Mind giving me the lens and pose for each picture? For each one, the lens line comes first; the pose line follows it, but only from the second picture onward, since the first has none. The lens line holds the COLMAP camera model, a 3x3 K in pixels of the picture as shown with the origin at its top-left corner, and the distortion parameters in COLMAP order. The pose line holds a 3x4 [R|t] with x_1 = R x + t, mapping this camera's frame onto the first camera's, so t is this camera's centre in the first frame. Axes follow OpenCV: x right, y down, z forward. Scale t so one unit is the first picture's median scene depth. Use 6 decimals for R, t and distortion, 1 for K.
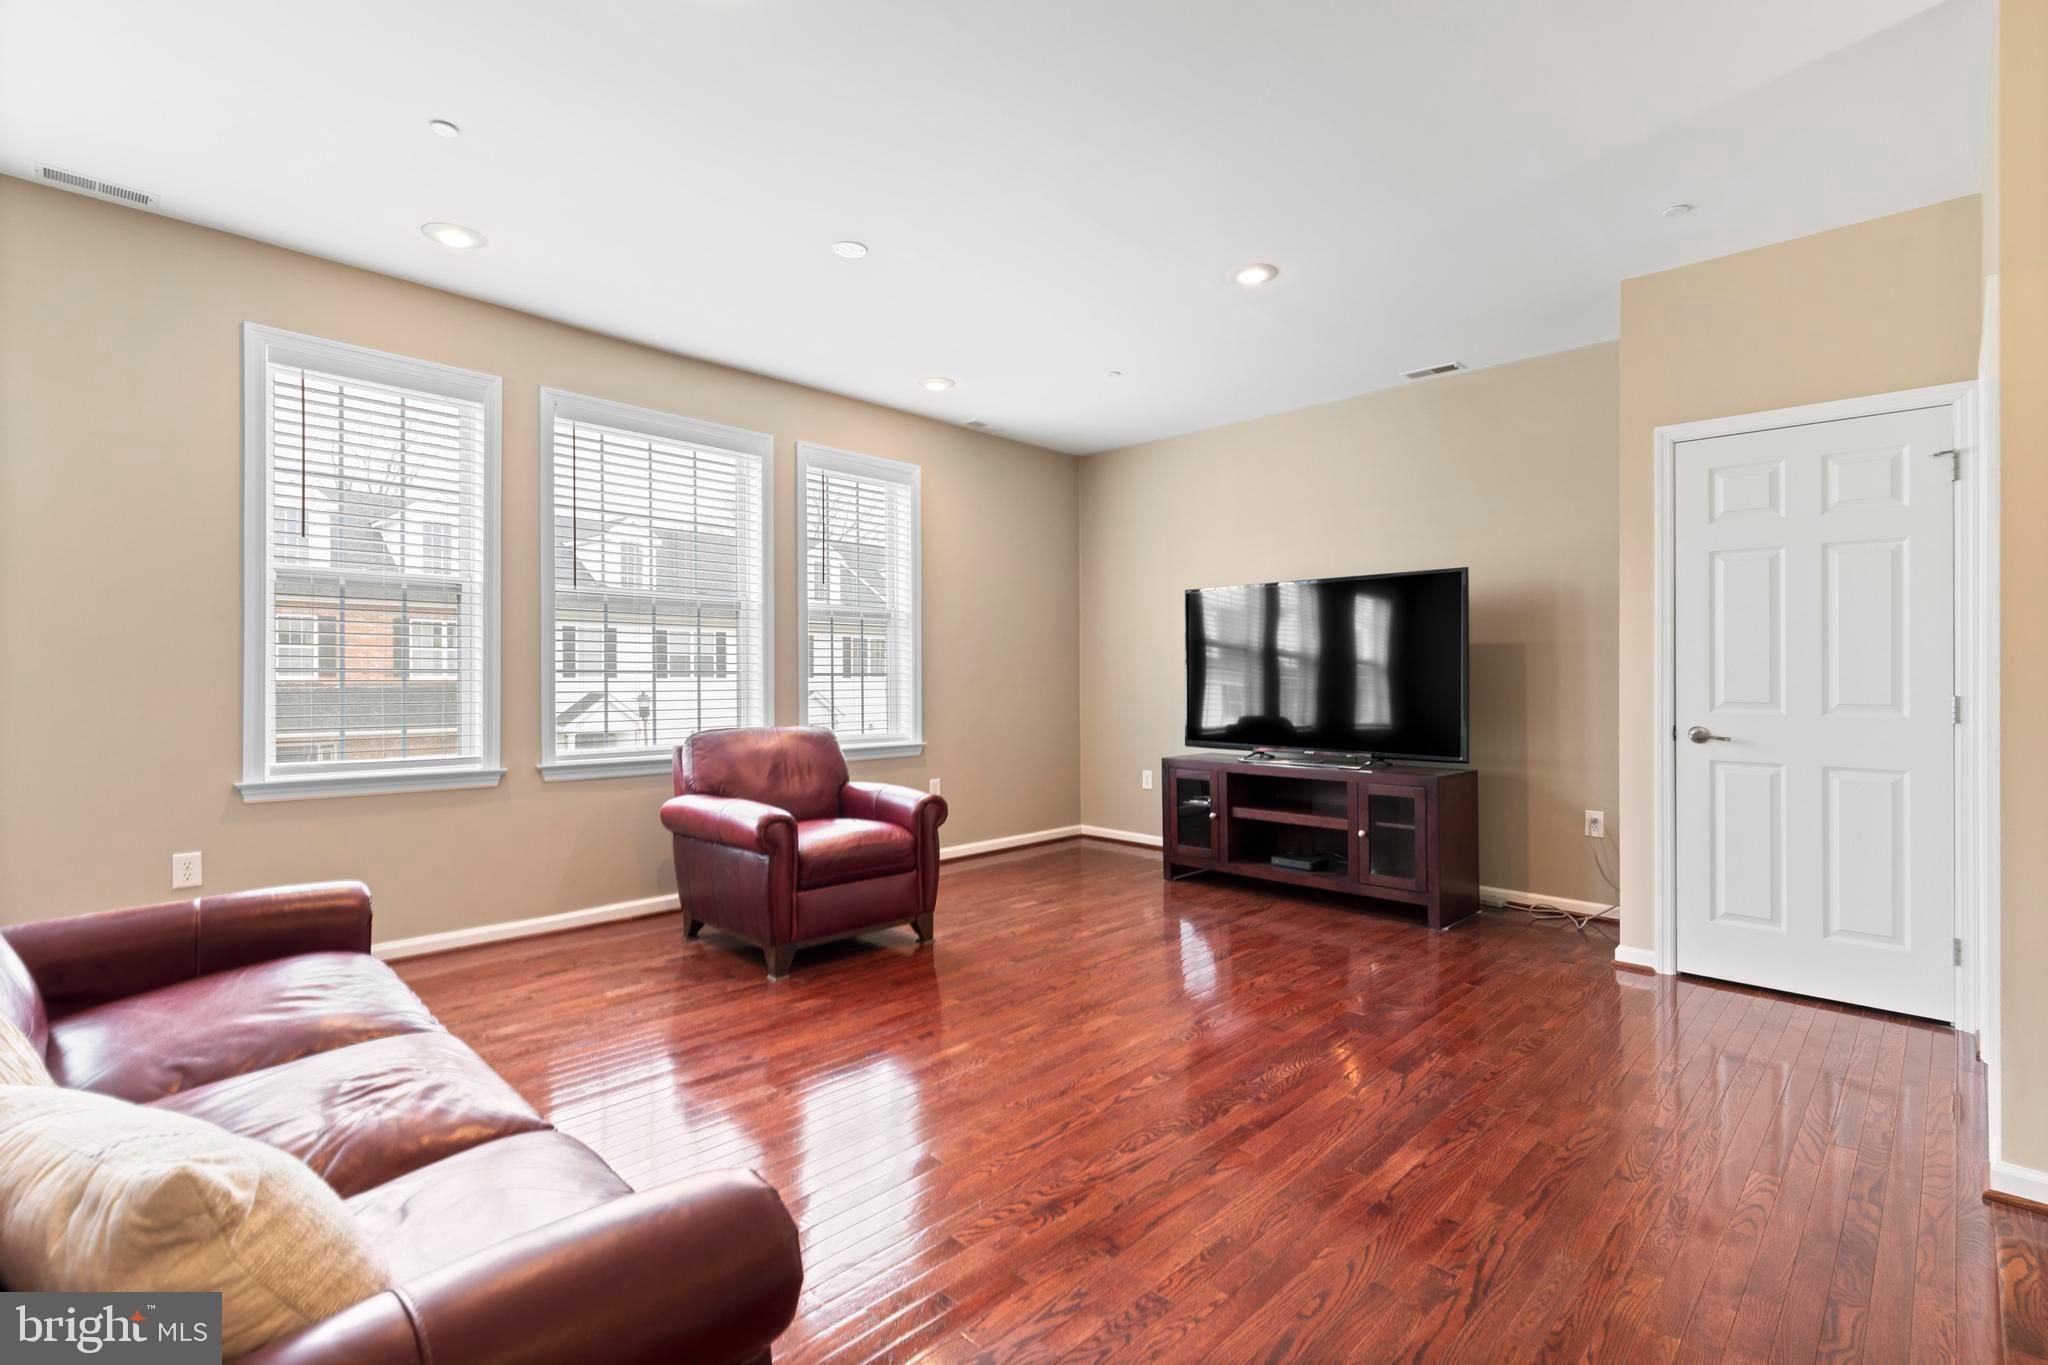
lens RADIAL K [[934.2, 0, 1024.0], [0, 934.2, 682.5], [0, 0, 1]] dist [0.011696, 0.000003]
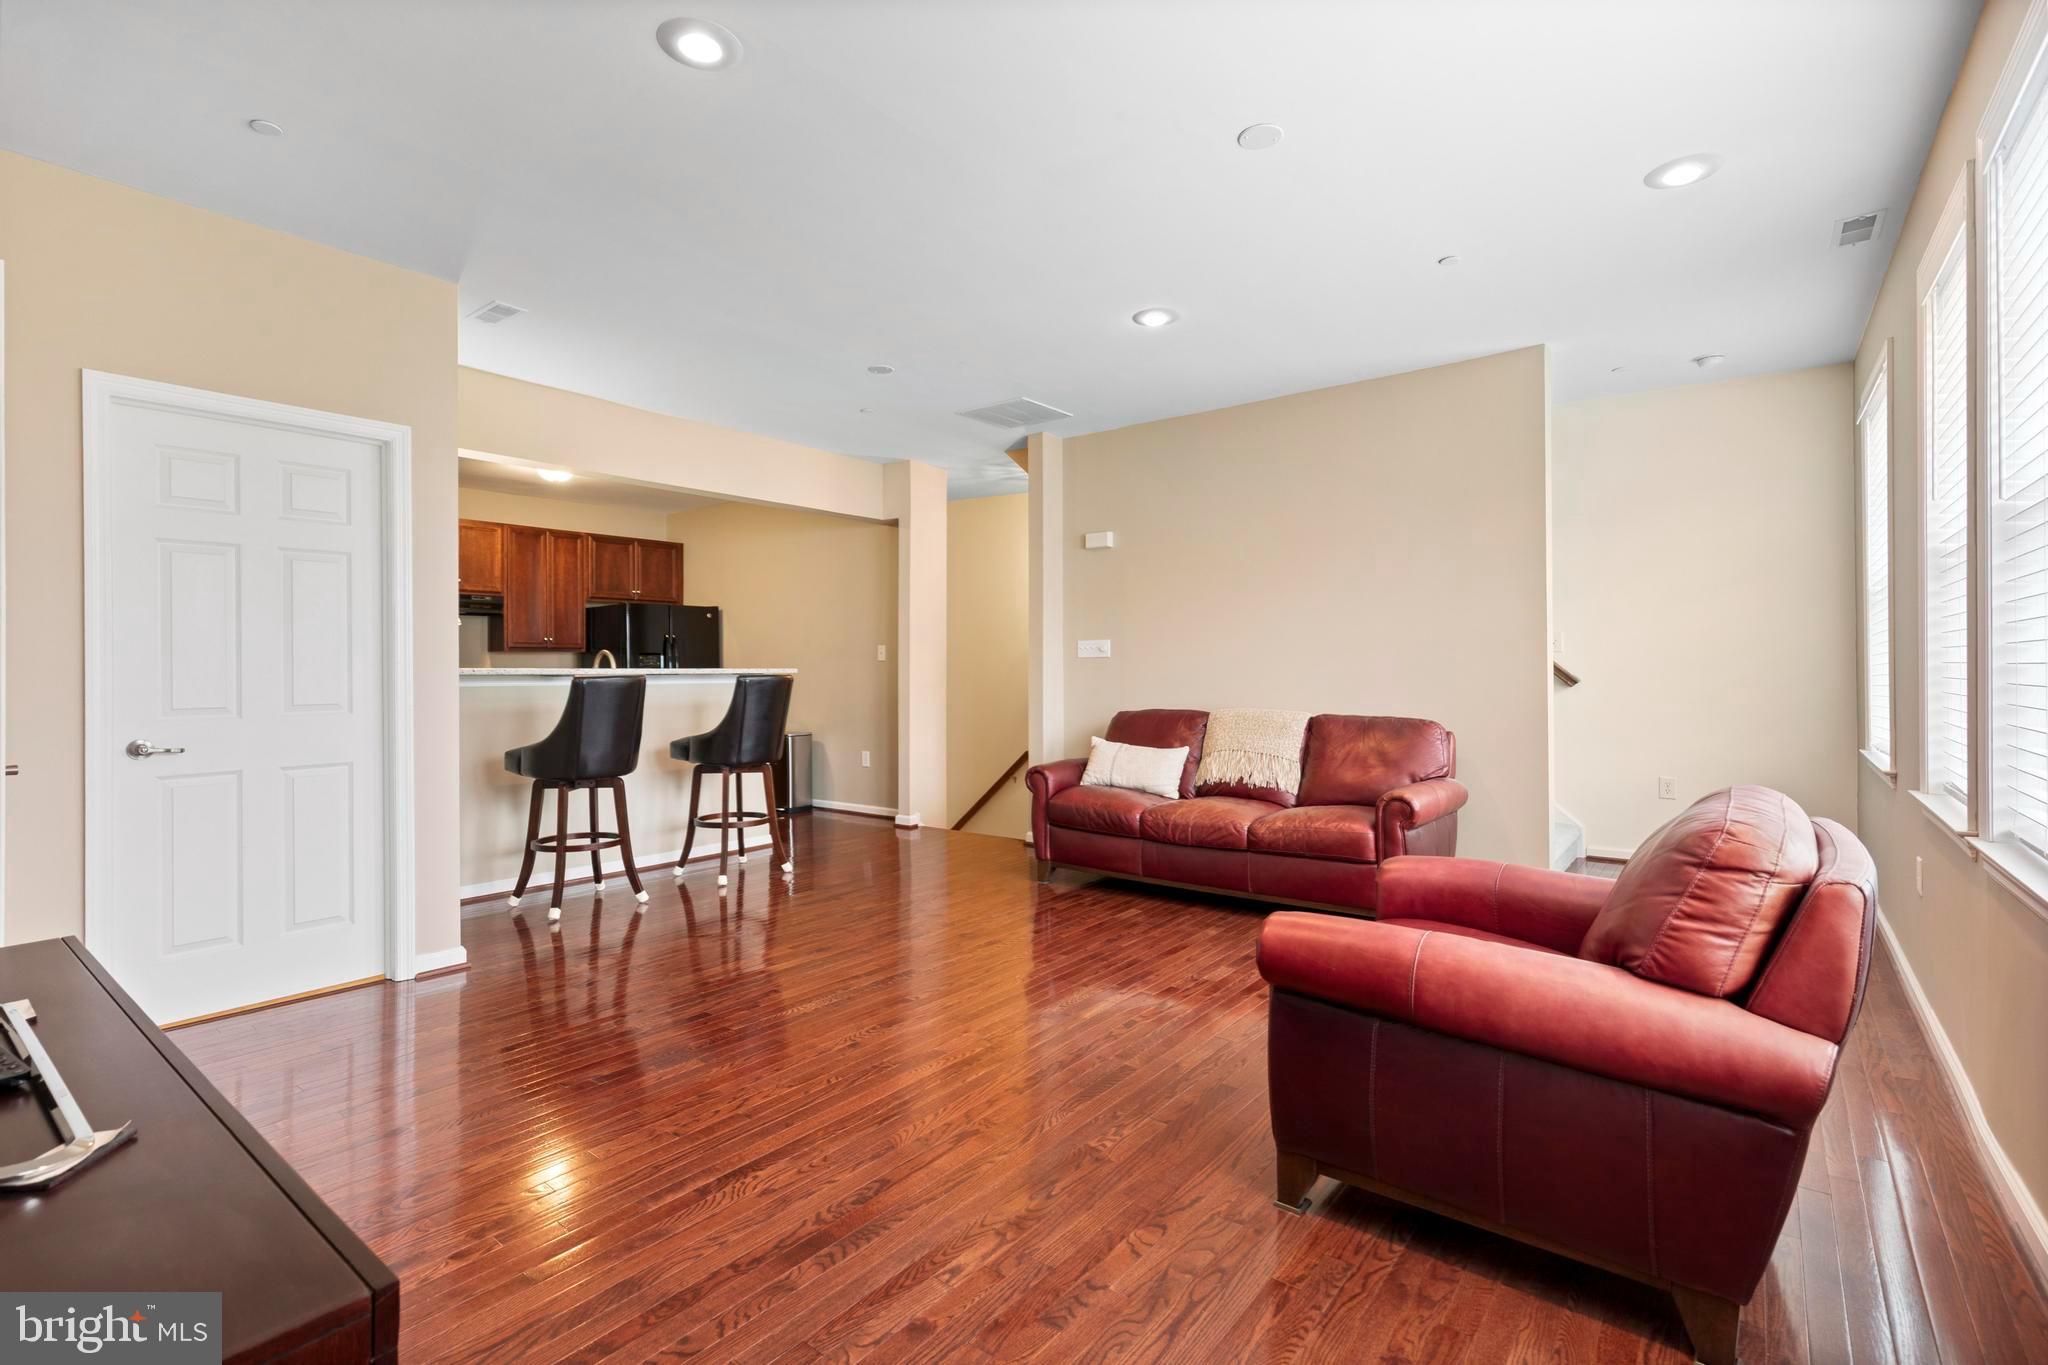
lens RADIAL K [[935.0, 0, 1024.9], [0, 935.0, 662.6], [0, 0, 1]] dist [0.000929, 0.000150]
pose [[-0.992971, 0.003422, -0.118311, 0.098321], [0.003374, 0.999994, 0.000610, -0.015225], [0.118312, 0.000206, -0.992976, 1.522239]]
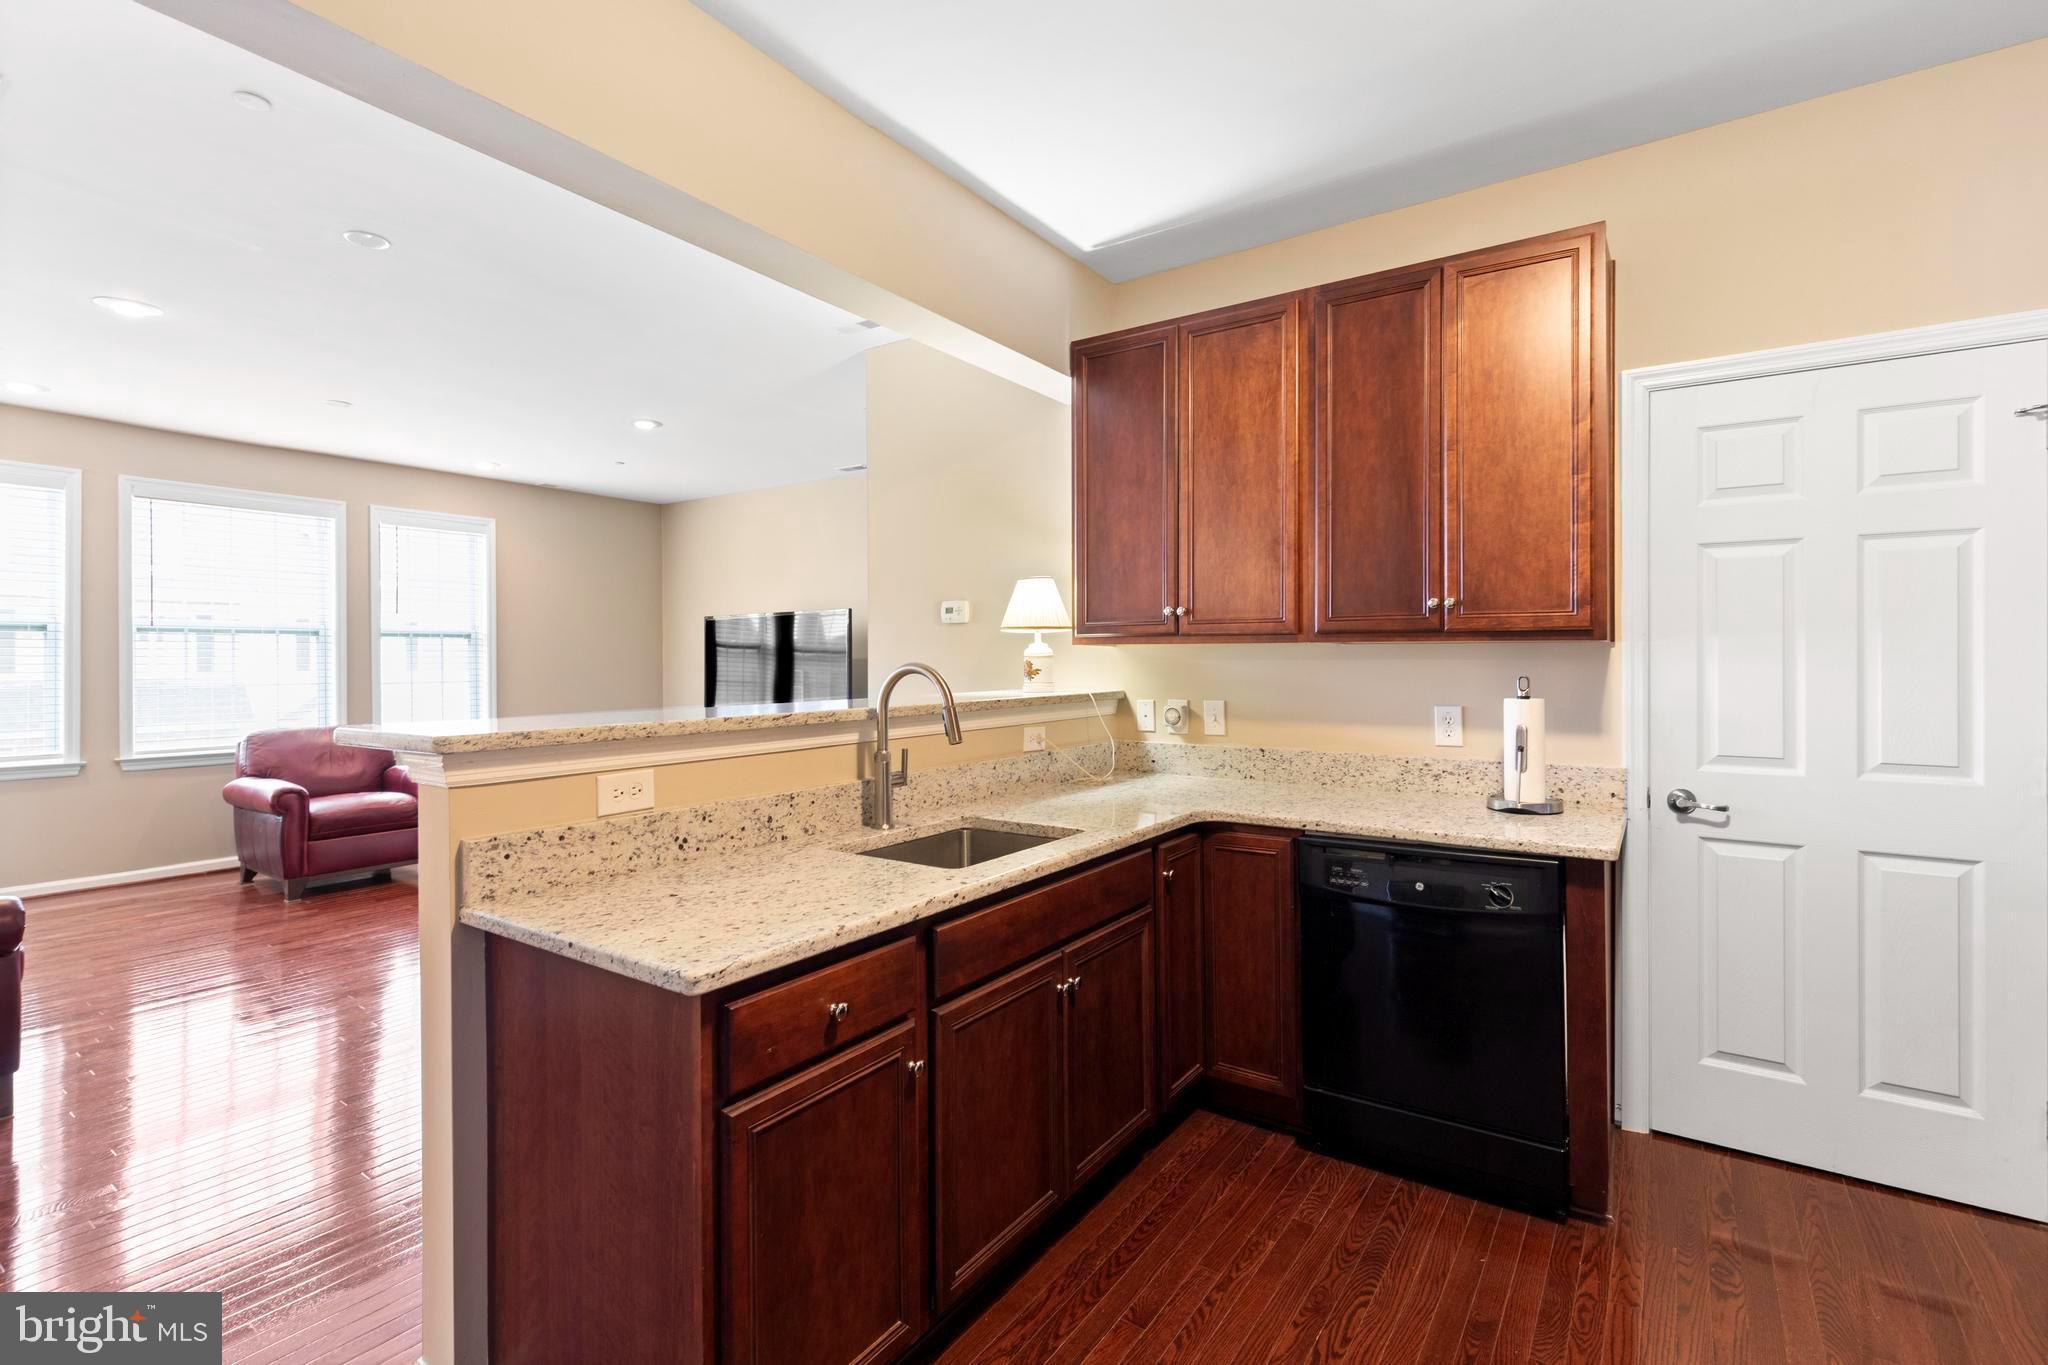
lens RADIAL K [[935.0, 0, 1024.9], [0, 935.0, 662.6], [0, 0, 1]] dist [0.000929, 0.000150]
pose [[0.984426, -0.007496, 0.175640, 0.525475], [0.008315, 0.999958, -0.003930, -0.032612], [-0.175603, 0.005329, 0.984447, -0.543643]]
